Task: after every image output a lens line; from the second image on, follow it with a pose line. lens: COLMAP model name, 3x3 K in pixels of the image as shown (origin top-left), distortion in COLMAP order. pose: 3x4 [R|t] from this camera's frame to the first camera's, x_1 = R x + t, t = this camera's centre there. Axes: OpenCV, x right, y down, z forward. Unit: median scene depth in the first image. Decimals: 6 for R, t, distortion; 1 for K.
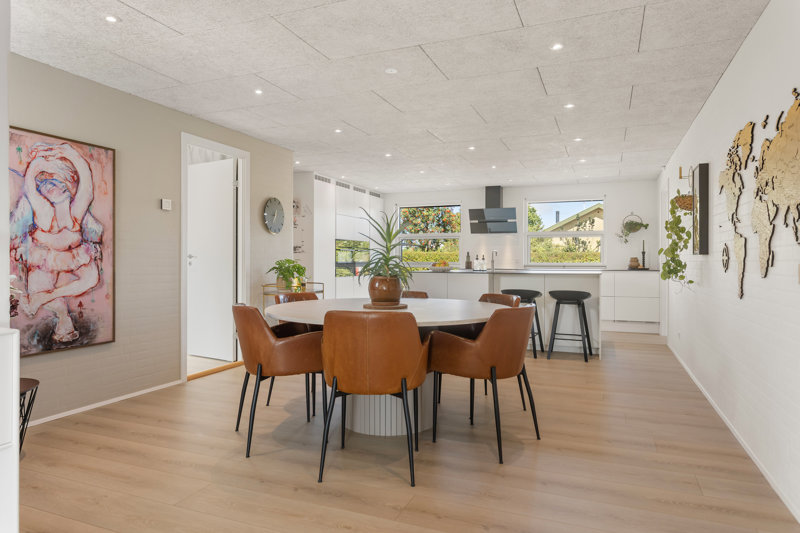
lens RADIAL K [[473.9, 0, 425.1], [0, 473.9, 262.9], [0, 0, 1]] dist [0.000156, 0.000488]
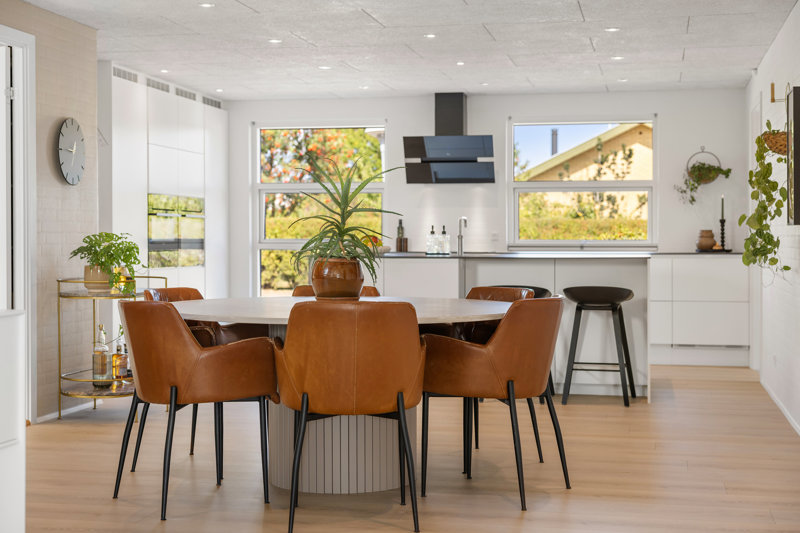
lens RADIAL K [[1102.7, 0, 436.0], [0, 1102.7, 235.9], [0, 0, 1]] dist [0.032430, 0.004912]
pose [[0.985946, -0.001035, 0.167062, -0.117899], [0.002102, 0.999979, -0.006208, 0.004228], [-0.167052, 0.006472, 0.985927, -0.303039]]
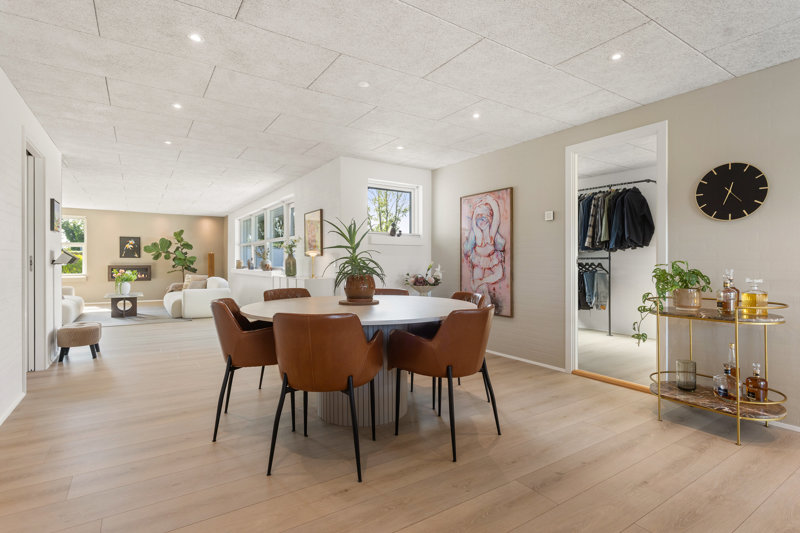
lens RADIAL K [[398.5, 0, 400.0], [0, 398.5, 266.5], [0, 0, 1]] dist [0.019979, -0.000046]
pose [[-0.570745, 0.007386, -0.821094, 0.373796], [-0.006392, 0.999889, 0.013437, -0.004330], [0.821102, 0.012918, -0.570635, 0.945196]]
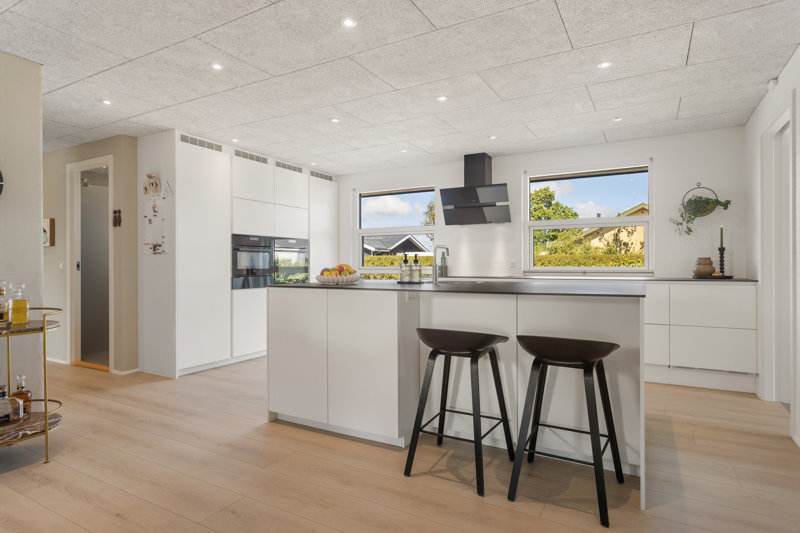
lens RADIAL K [[433.4, 0, 416.8], [0, 433.4, 266.5], [0, 0, 1]] dist [-0.003250, 0.000554]
pose [[0.991366, -0.004888, -0.131036, 0.224918], [0.004823, 0.999988, -0.000810, -0.002235], [0.131038, 0.000171, 0.991377, 0.601360]]
